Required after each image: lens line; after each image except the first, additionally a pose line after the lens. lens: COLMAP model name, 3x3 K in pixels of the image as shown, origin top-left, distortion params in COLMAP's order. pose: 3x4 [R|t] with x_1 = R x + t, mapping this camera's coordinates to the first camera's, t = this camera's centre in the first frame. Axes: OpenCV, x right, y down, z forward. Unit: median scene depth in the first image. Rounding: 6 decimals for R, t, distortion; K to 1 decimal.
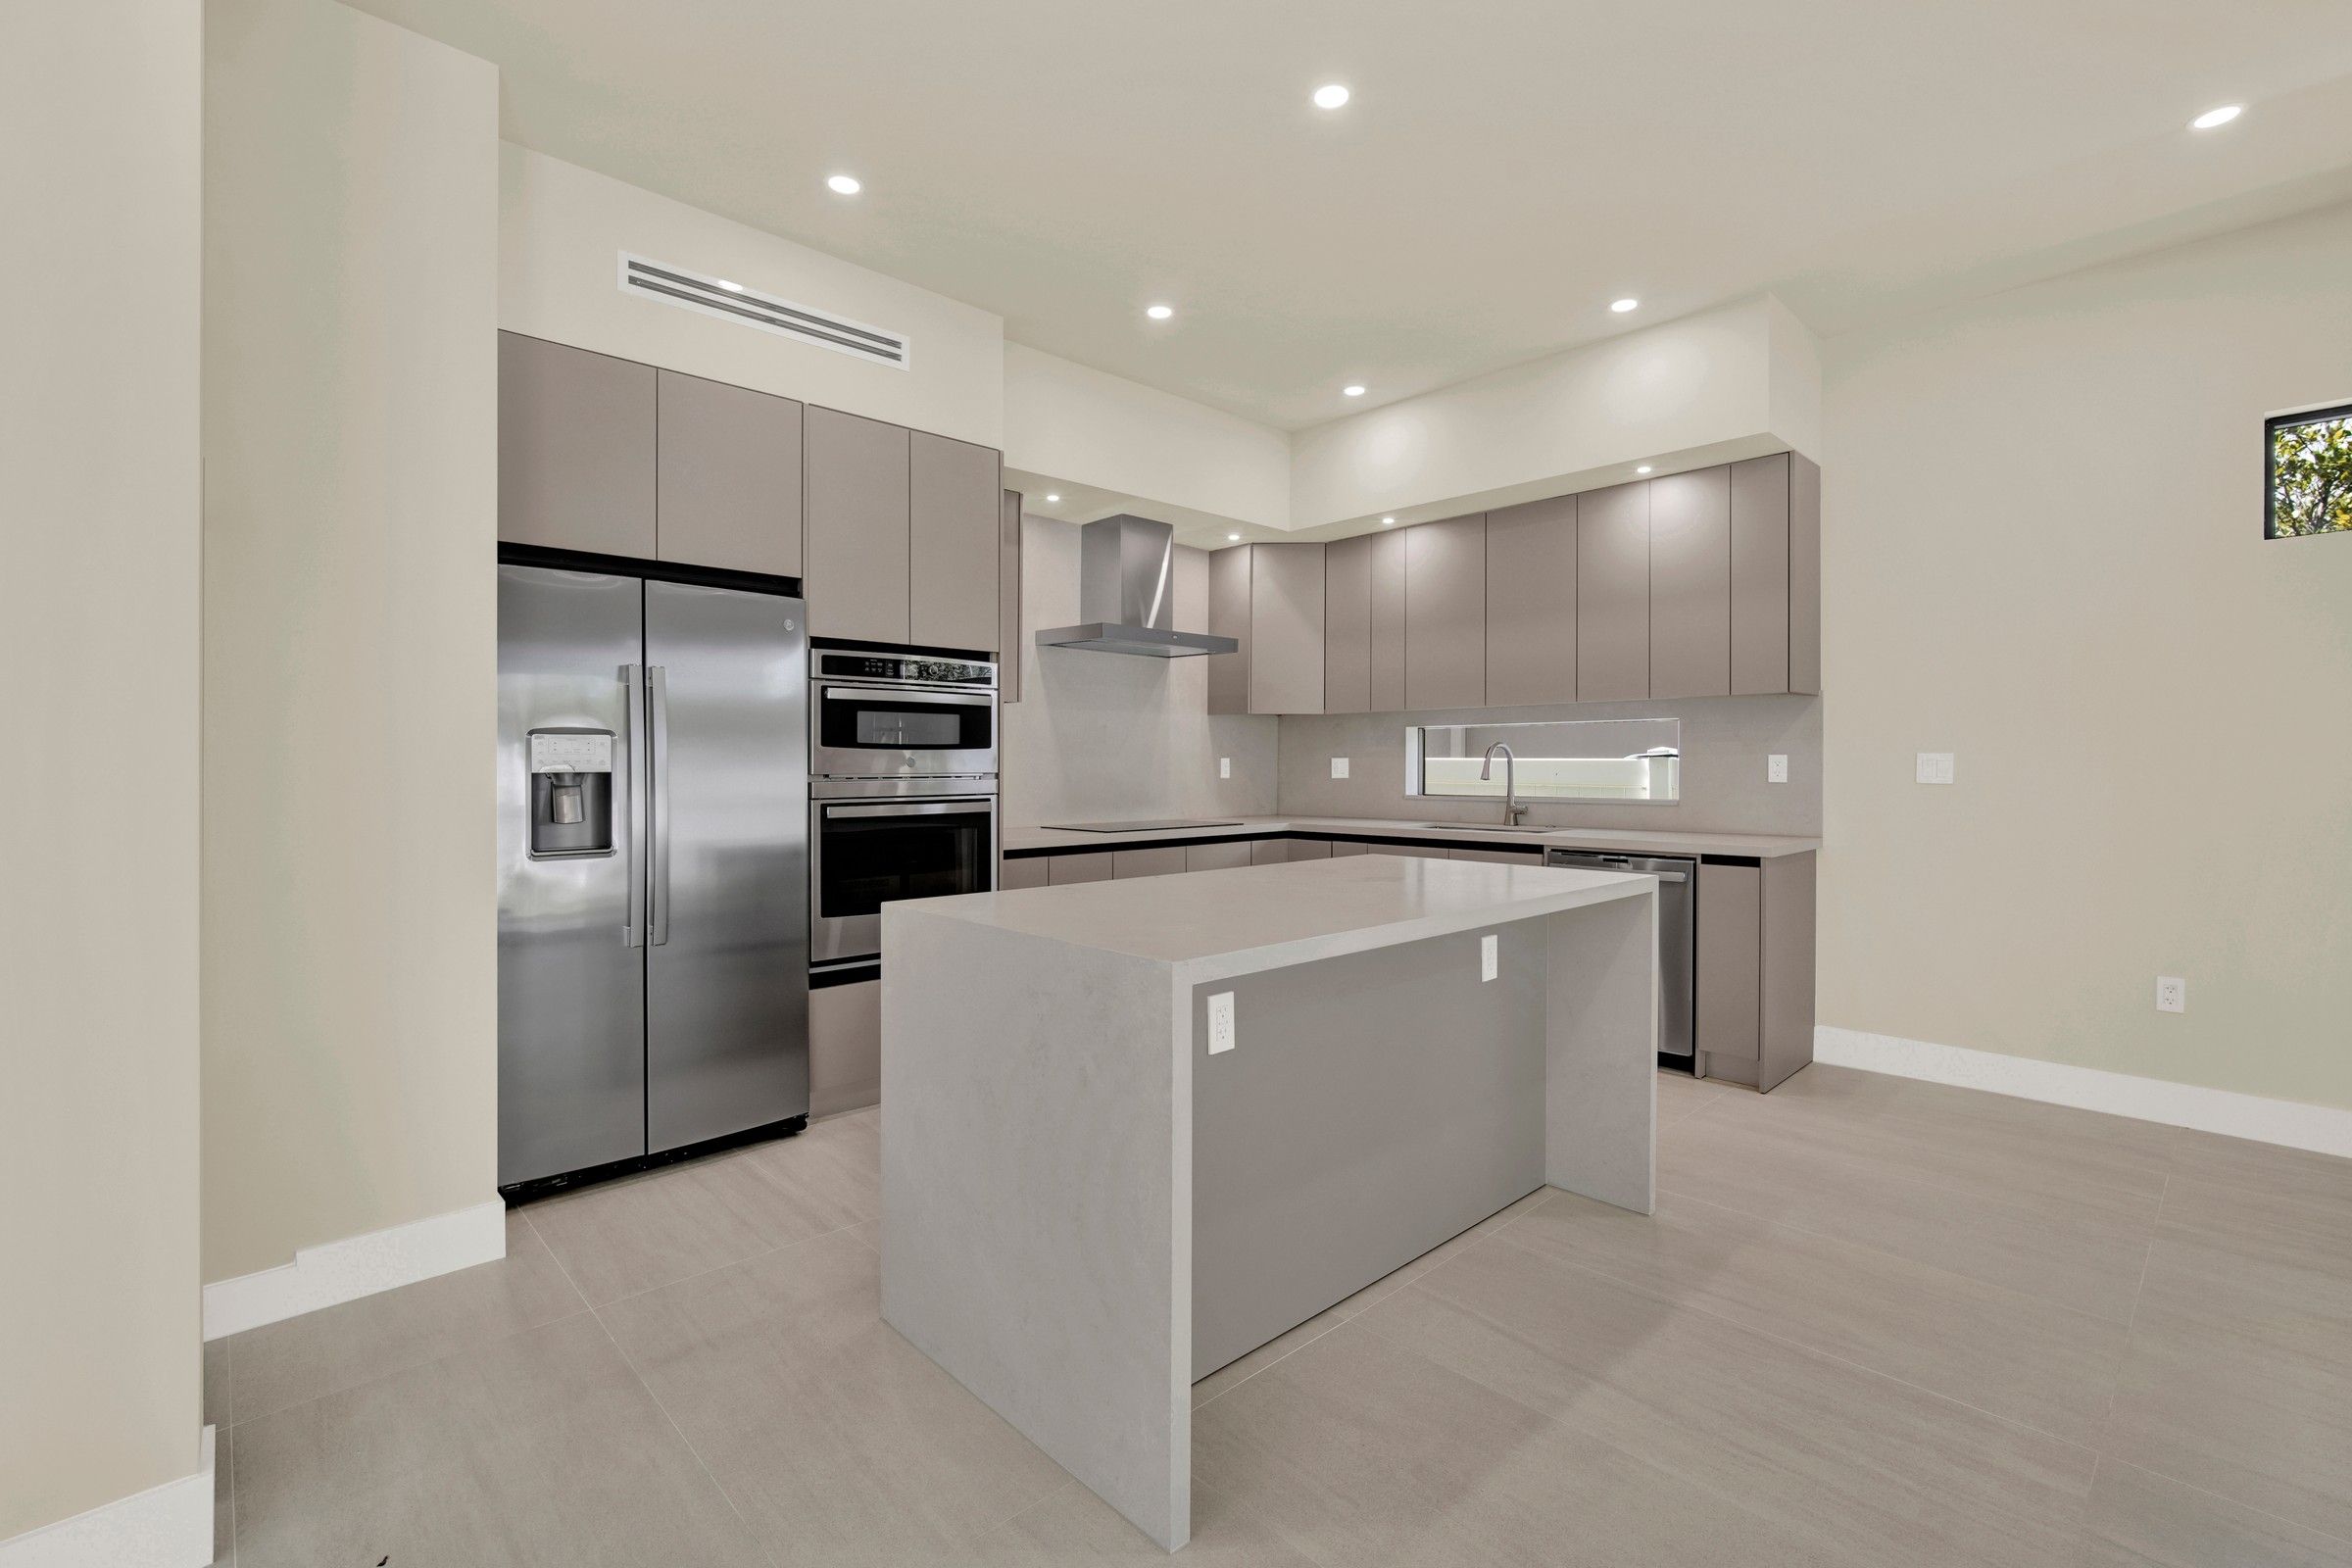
lens RADIAL K [[1046.2, 0, 1186.8], [0, 1046.2, 771.1], [0, 0, 1]] dist [-0.008189, 0.001249]
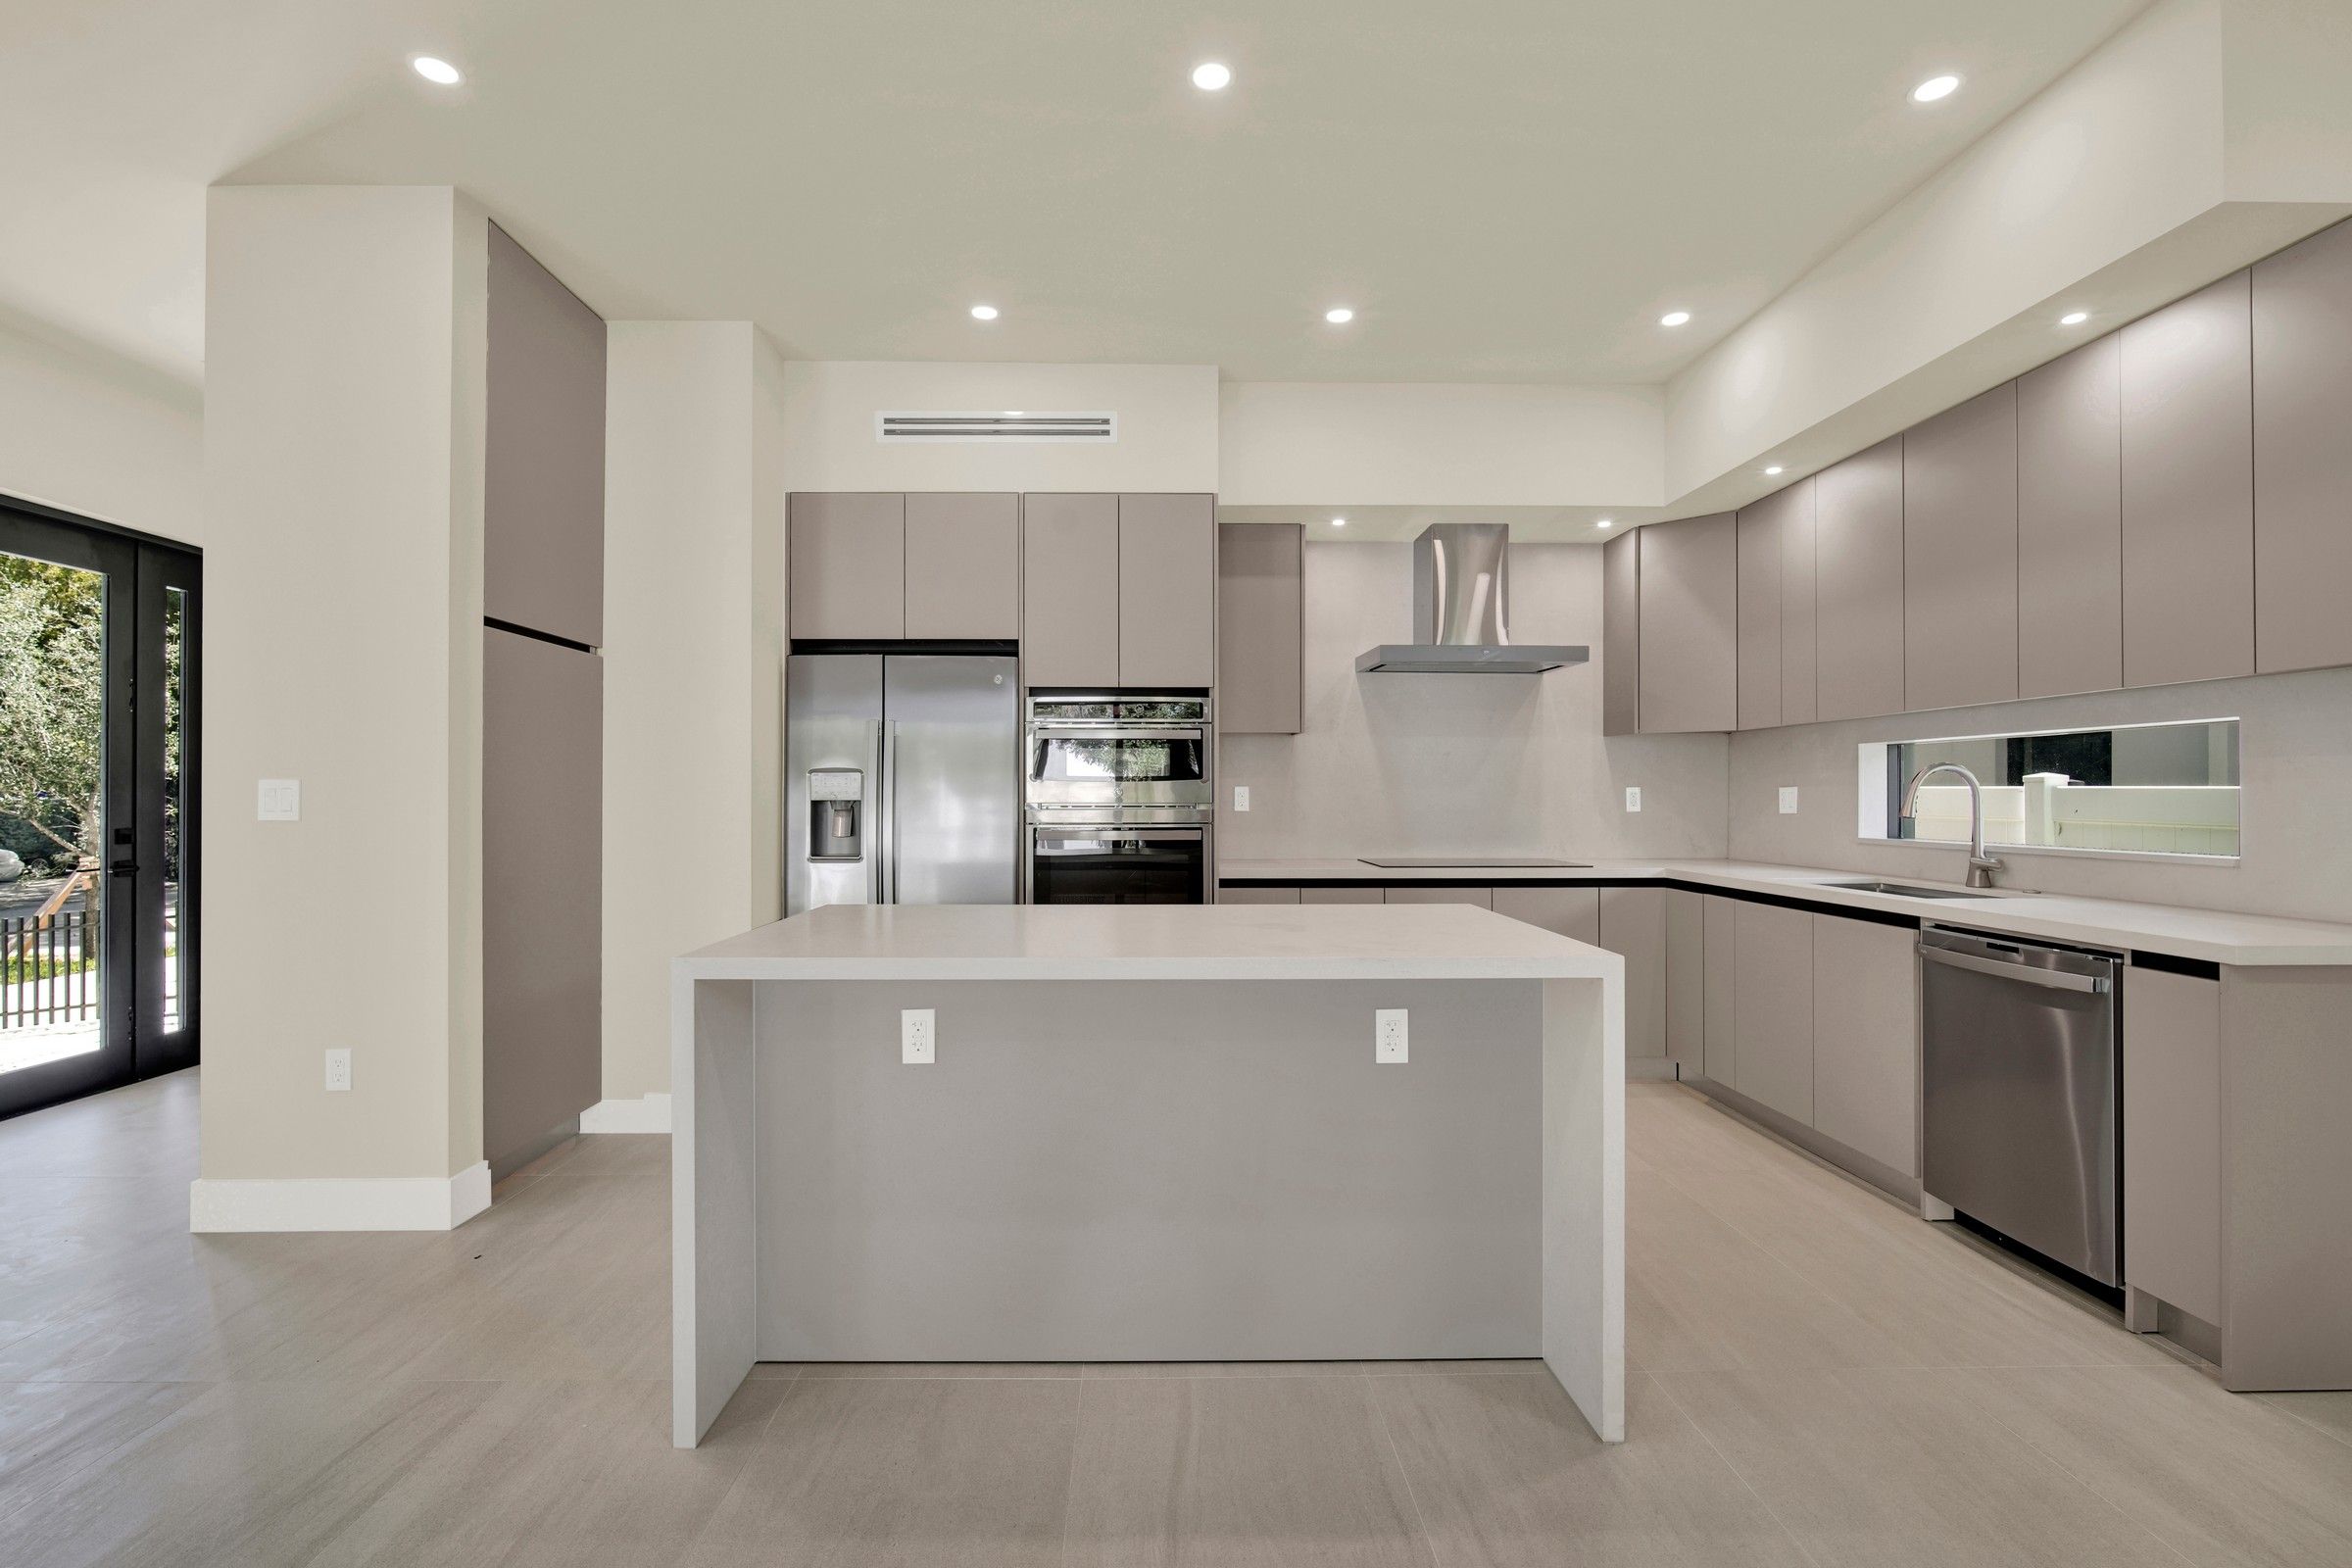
lens RADIAL K [[1053.7, 0, 1160.7], [0, 1053.7, 790.5], [0, 0, 1]] dist [-0.011255, 0.000626]
pose [[0.731629, -0.000947, -0.681702, 0.464751], [-0.005575, 0.999957, -0.007373, -0.002418], [0.681680, 0.009195, 0.731593, 0.184656]]
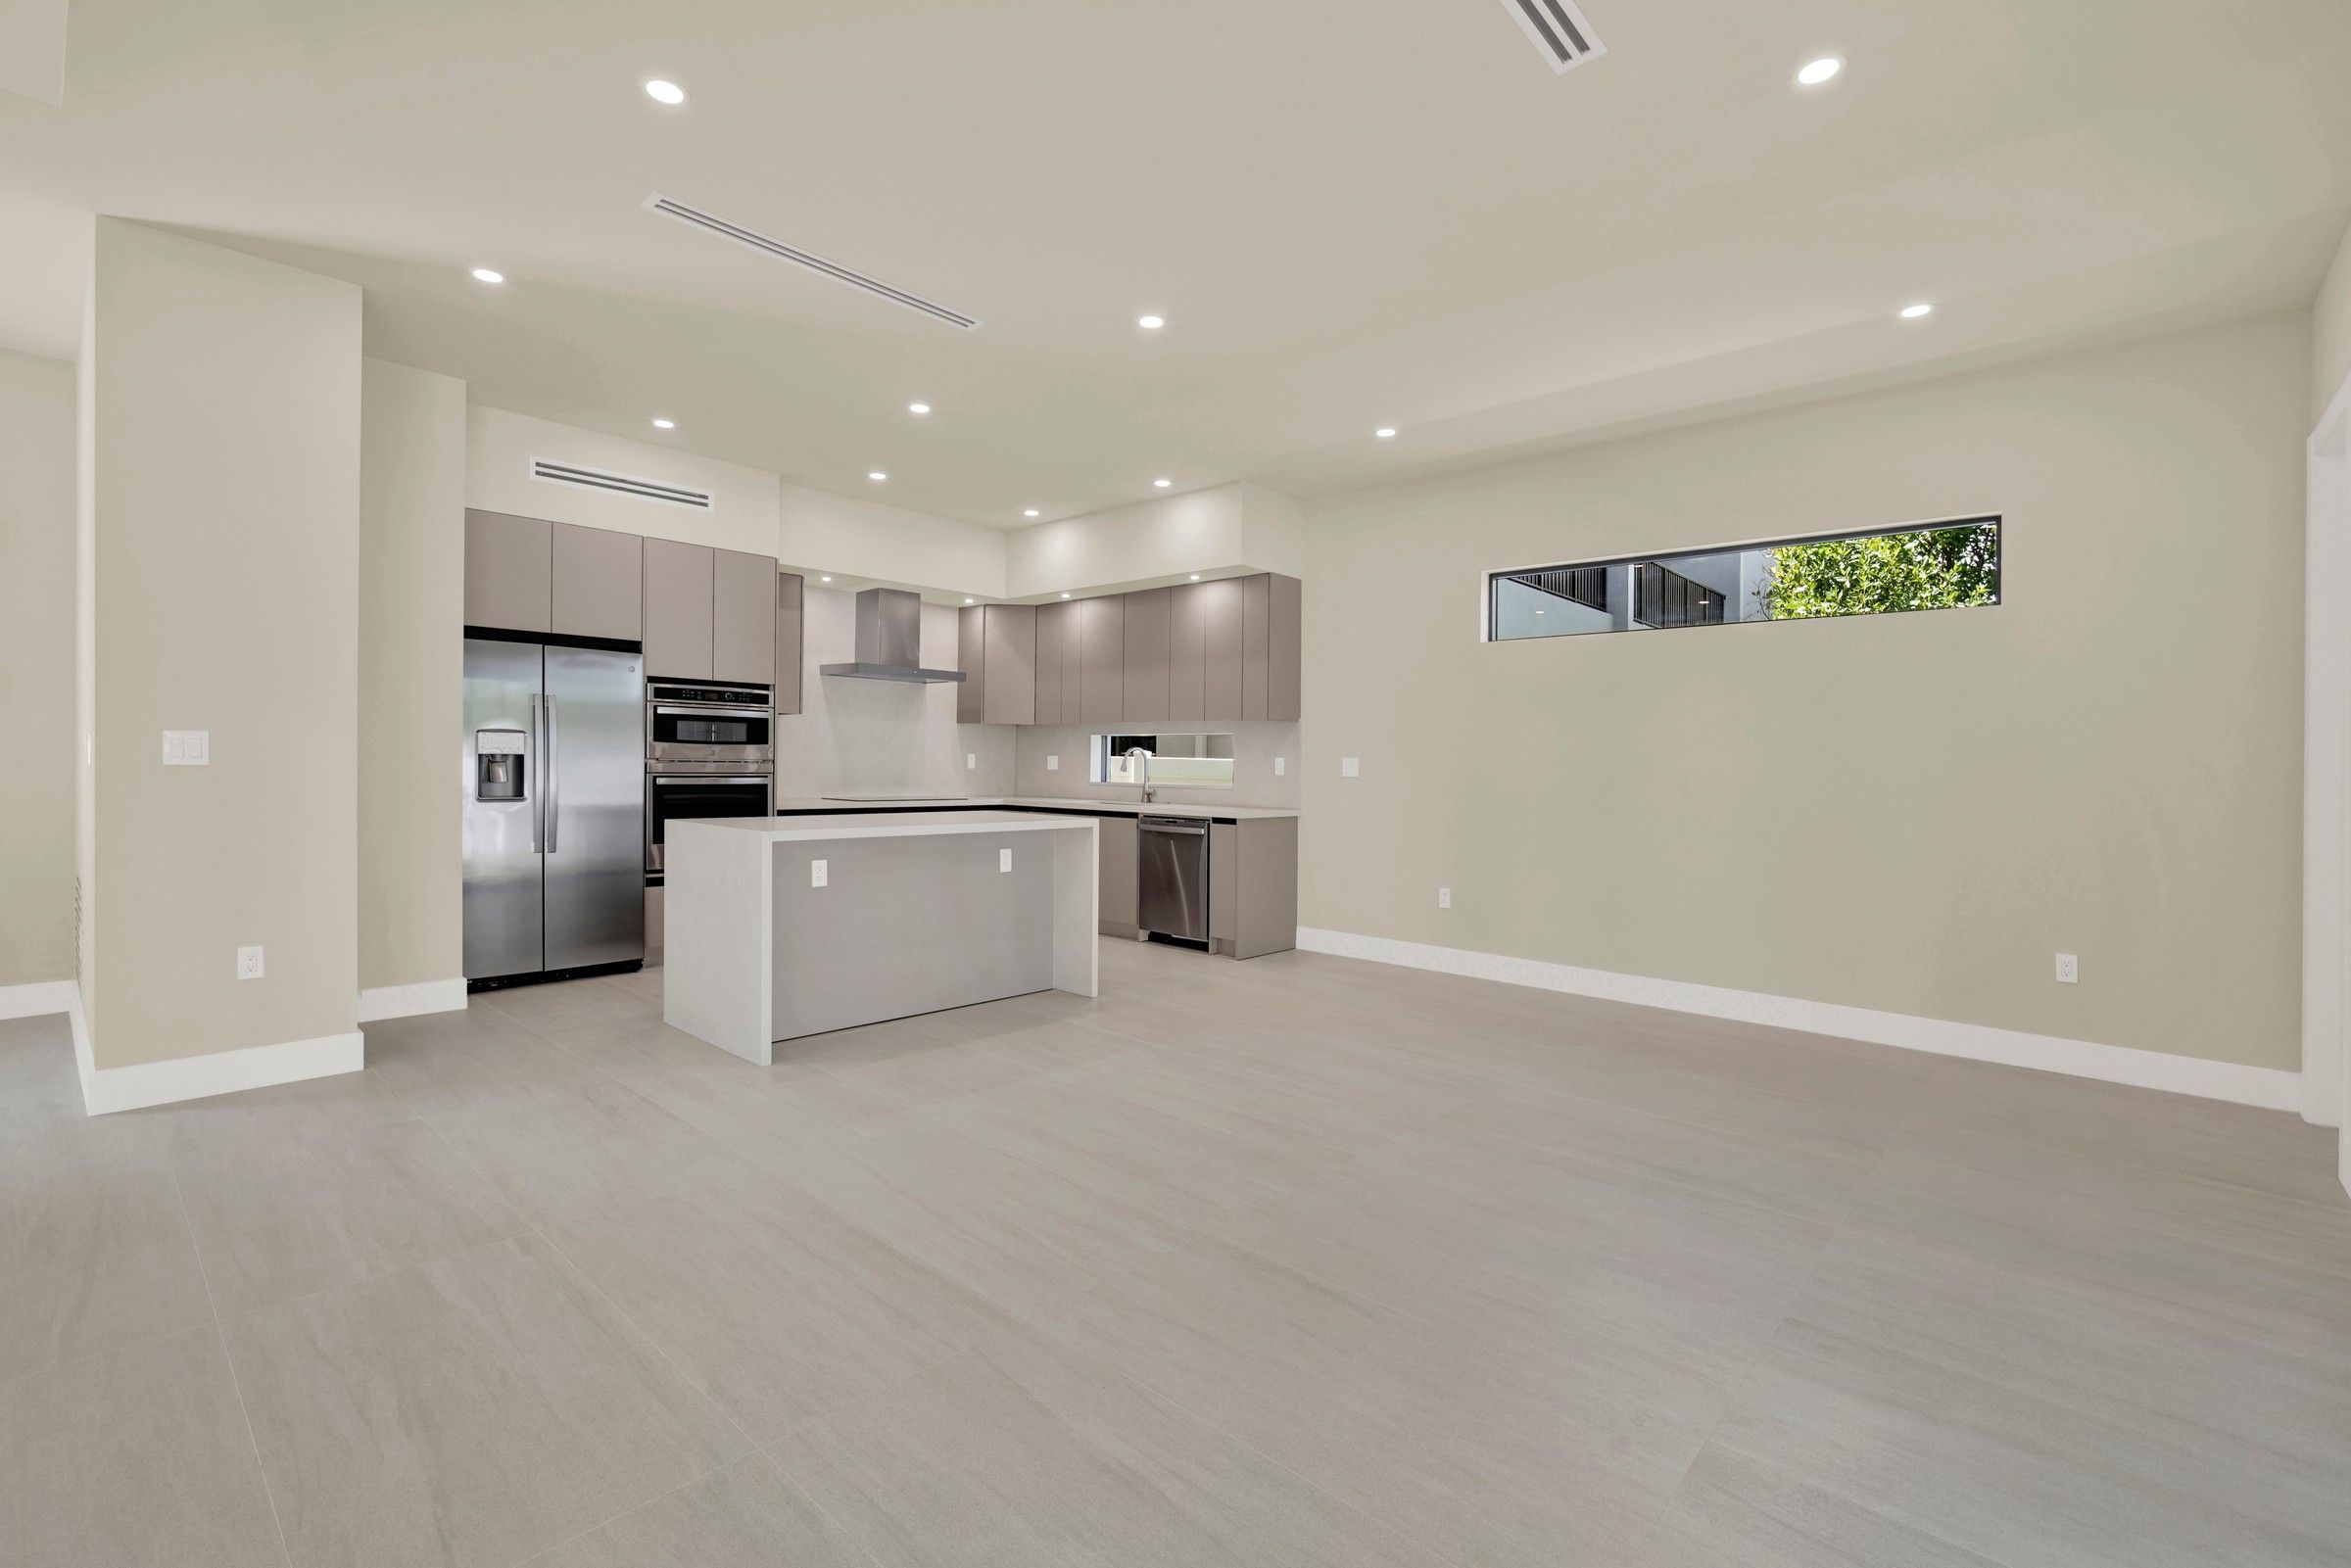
lens RADIAL K [[1037.3, 0, 1183.6], [0, 1037.3, 789.6], [0, 0, 1]] dist [-0.014726, 0.000180]
pose [[0.997090, 0.016237, 0.074480, 0.307620], [-0.017664, 0.999672, 0.018541, 0.006149], [-0.074155, -0.019803, 0.997050, -0.585969]]
